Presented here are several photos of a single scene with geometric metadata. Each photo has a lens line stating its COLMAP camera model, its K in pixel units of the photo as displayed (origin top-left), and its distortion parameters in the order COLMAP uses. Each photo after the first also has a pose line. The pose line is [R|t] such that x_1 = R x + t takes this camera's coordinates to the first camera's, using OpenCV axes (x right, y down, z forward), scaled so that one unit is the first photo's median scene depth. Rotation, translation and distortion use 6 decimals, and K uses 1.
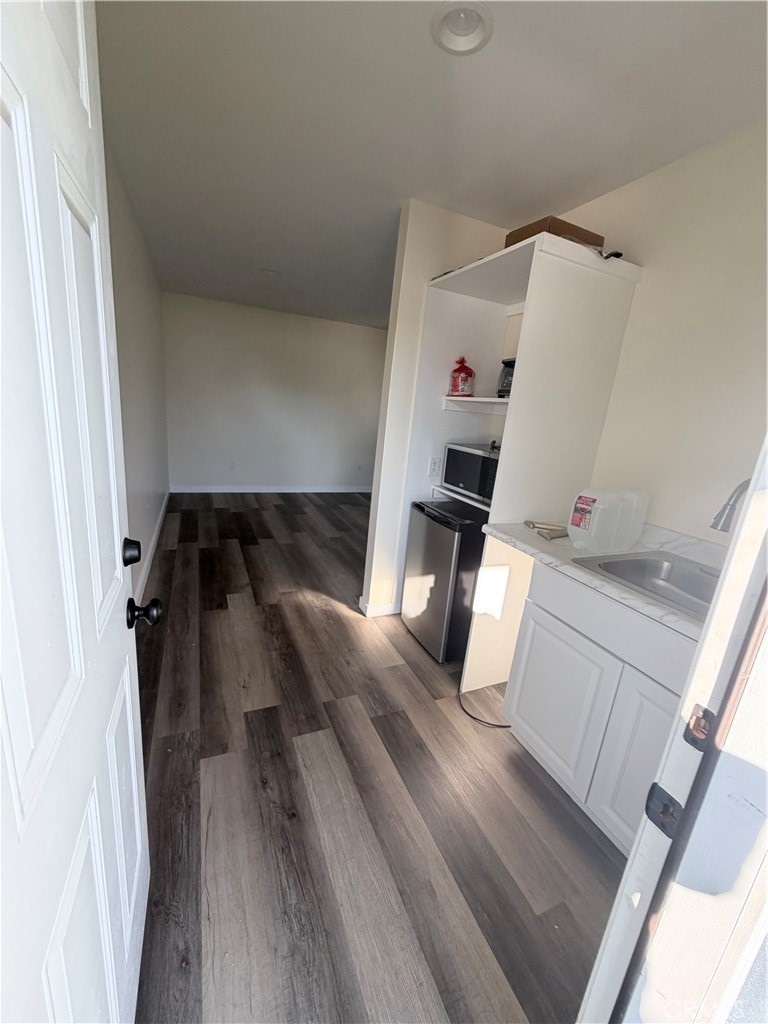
lens RADIAL K [[410.0, 0, 384.0], [0, 410.0, 512.0], [0, 0, 1]] dist [-0.001051, -0.000080]
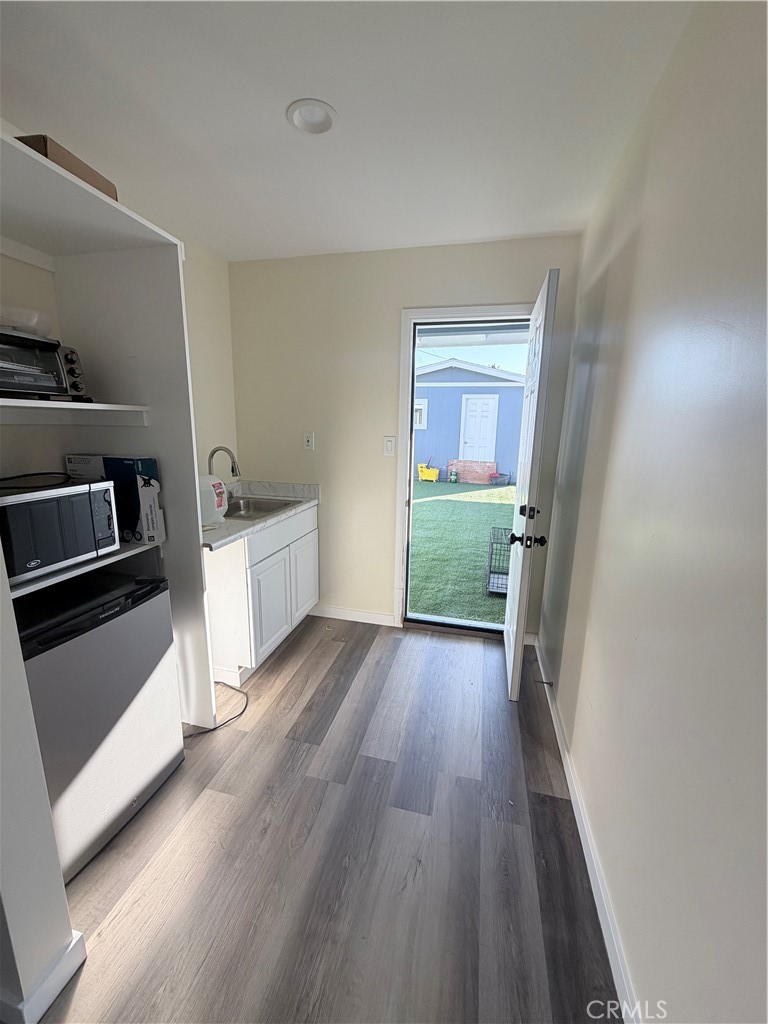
lens RADIAL K [[410.0, 0, 384.0], [0, 410.0, 512.0], [0, 0, 1]] dist [-0.001051, -0.000080]
pose [[-0.790697, -0.229347, 0.567625, -0.675572], [0.061932, 0.892455, 0.446865, -0.494988], [-0.609068, 0.388489, -0.691457, 1.575780]]
